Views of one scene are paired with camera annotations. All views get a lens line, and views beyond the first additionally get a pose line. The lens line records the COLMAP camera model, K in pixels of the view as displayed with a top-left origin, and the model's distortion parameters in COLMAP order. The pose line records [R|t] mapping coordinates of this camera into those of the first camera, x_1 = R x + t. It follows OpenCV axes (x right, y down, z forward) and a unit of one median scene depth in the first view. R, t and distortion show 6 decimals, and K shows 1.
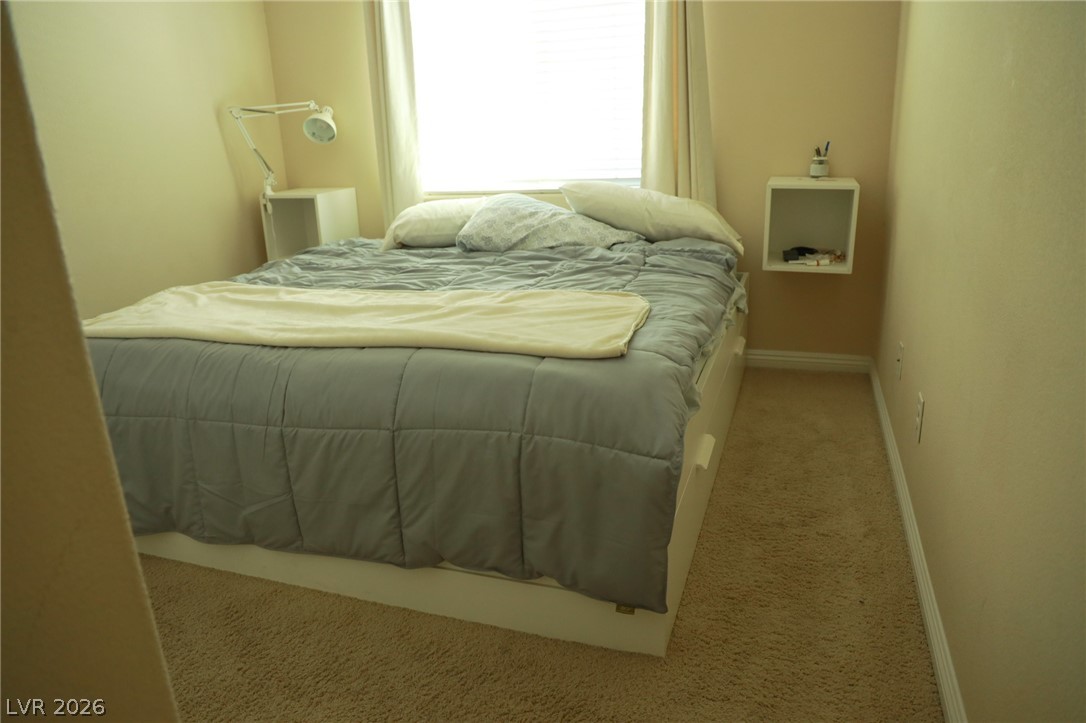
lens RADIAL K [[750.1, 0, 544.1], [0, 750.1, 358.6], [0, 0, 1]] dist [-0.058329, 0.012582]
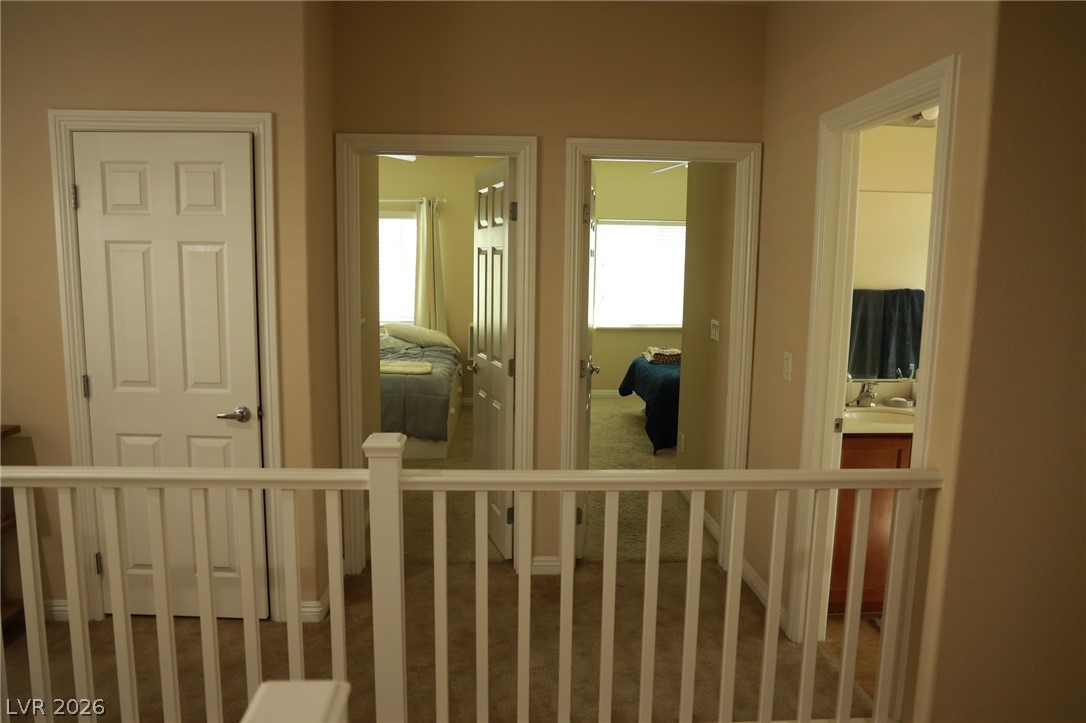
lens RADIAL K [[750.1, 0, 525.6], [0, 750.1, 382.3], [0, 0, 1]] dist [-0.058329, 0.012582]
pose [[0.935877, -0.003576, 0.352310, -0.397928], [0.054567, 0.989354, -0.134908, 0.297523], [-0.348077, 0.145482, 0.926109, -1.334837]]
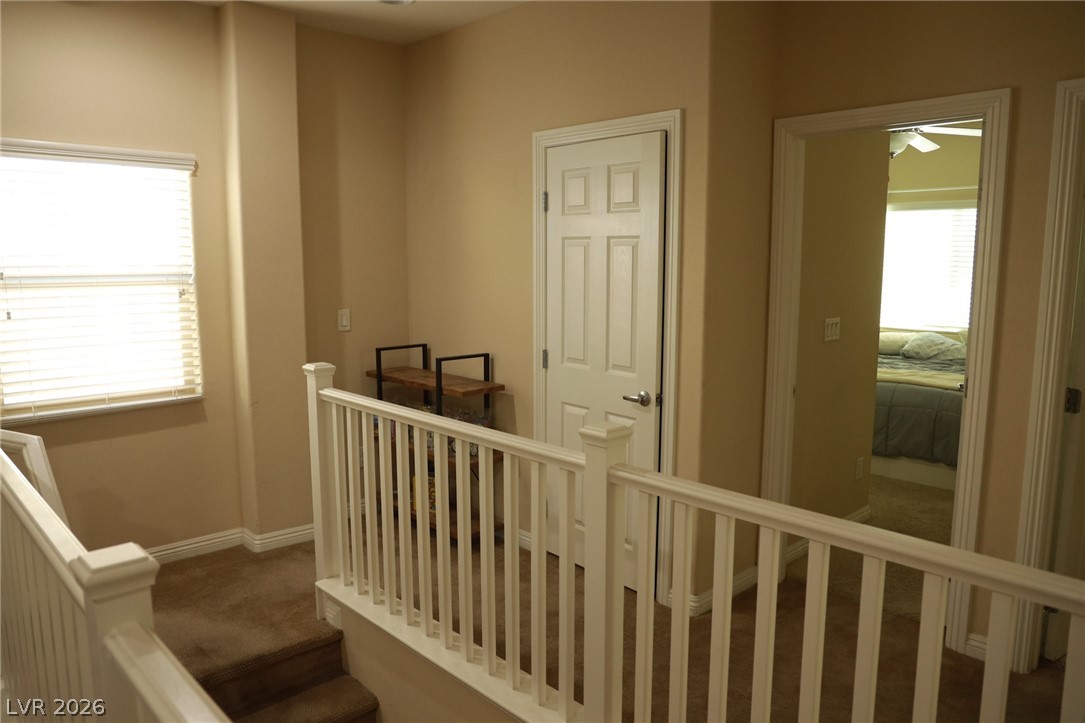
lens RADIAL K [[749.4, 0, 540.5], [0, 749.4, 362.6], [0, 0, 1]] dist [-0.058329, 0.012582]
pose [[0.880589, 0.103112, -0.462527, -0.045184], [-0.172787, 0.978710, -0.110777, 0.277438], [0.441257, 0.177468, 0.879657, -1.275572]]
